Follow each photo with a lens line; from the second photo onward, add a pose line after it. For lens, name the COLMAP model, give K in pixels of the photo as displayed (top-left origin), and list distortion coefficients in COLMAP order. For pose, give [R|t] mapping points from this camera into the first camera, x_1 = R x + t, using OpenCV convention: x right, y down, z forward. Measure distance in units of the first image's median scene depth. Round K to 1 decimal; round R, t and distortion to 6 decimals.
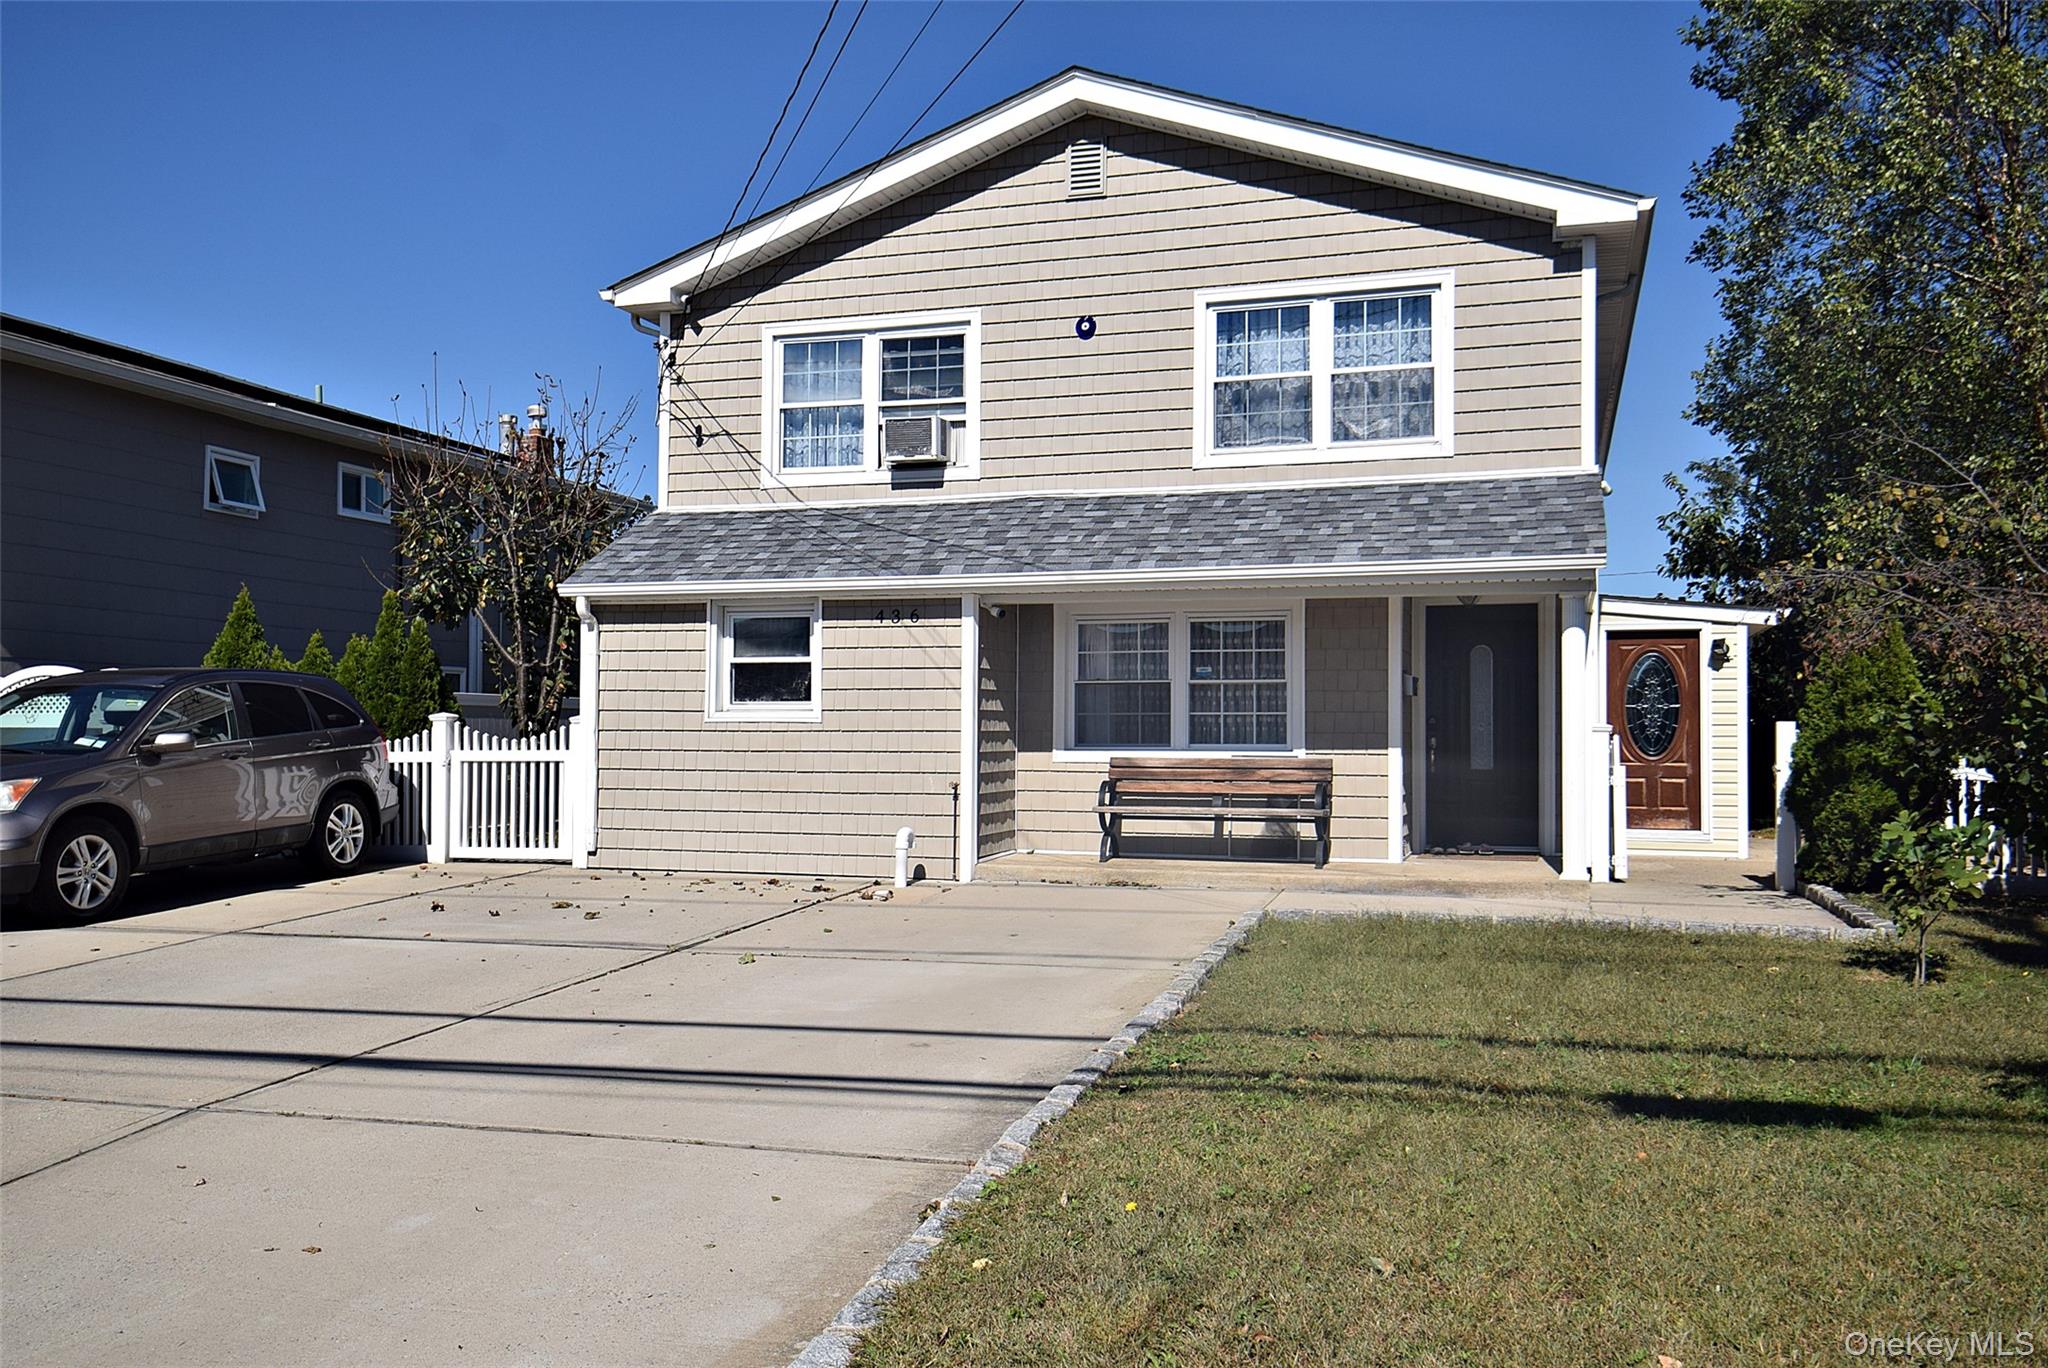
lens RADIAL K [[1653.5, 0, 1023.8], [0, 1653.5, 680.7], [0, 0, 1]] dist [0.050140, 0.002192]
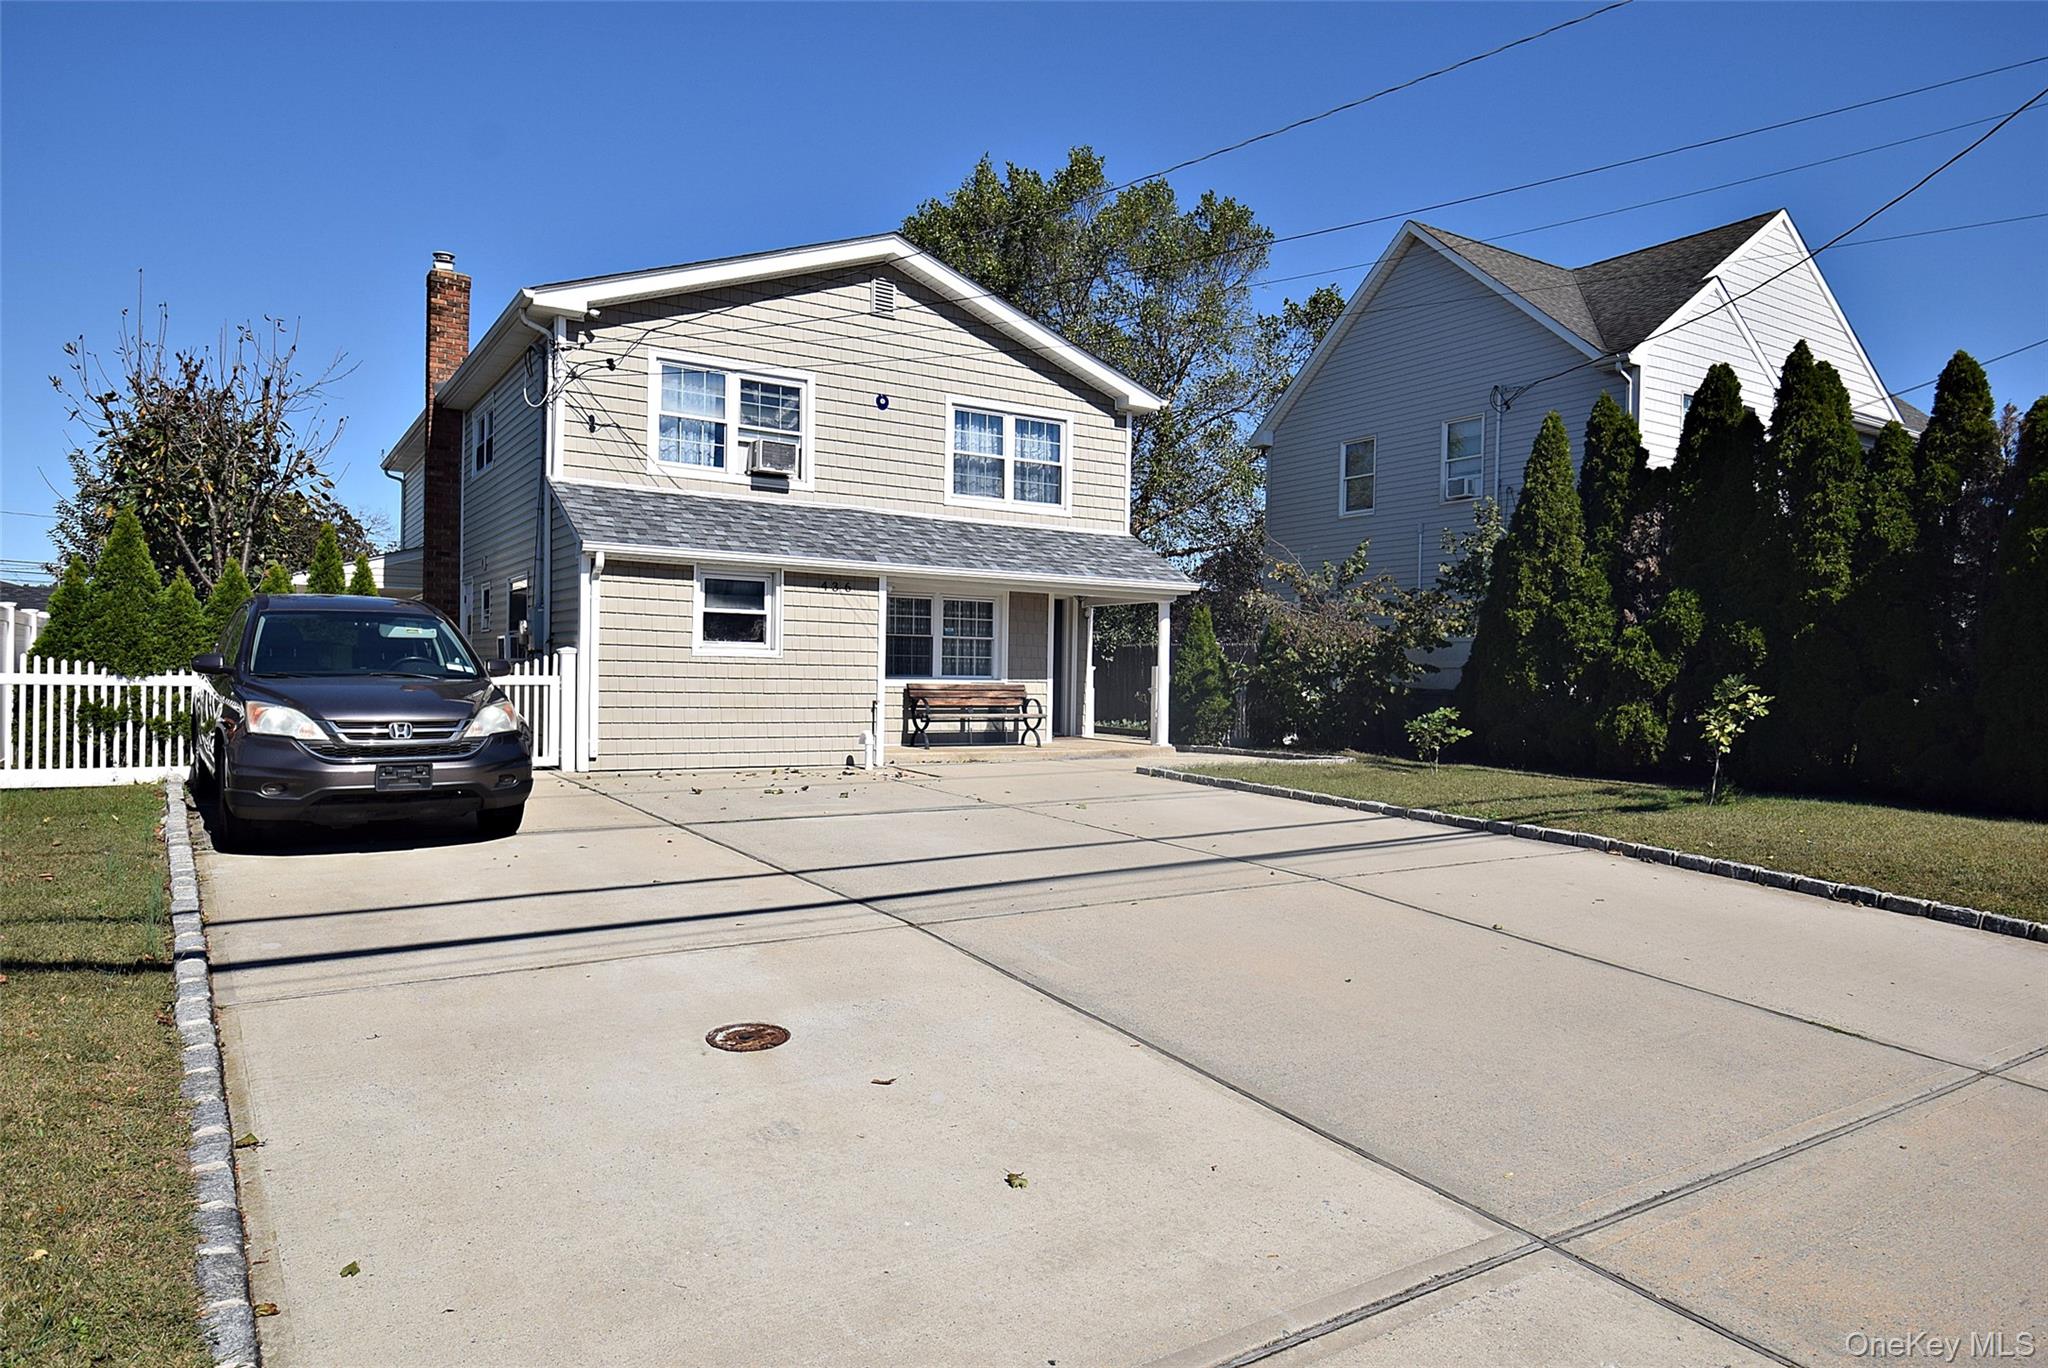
lens RADIAL K [[1225.4, 0, 1024.1], [0, 1225.4, 688.9], [0, 0, 1]] dist [0.008027, 0.000988]
pose [[0.638657, -0.000629, 0.769491, -0.772526], [-0.038650, 0.998711, 0.032895, 0.008958], [-0.768520, -0.050750, 0.637810, 0.171786]]
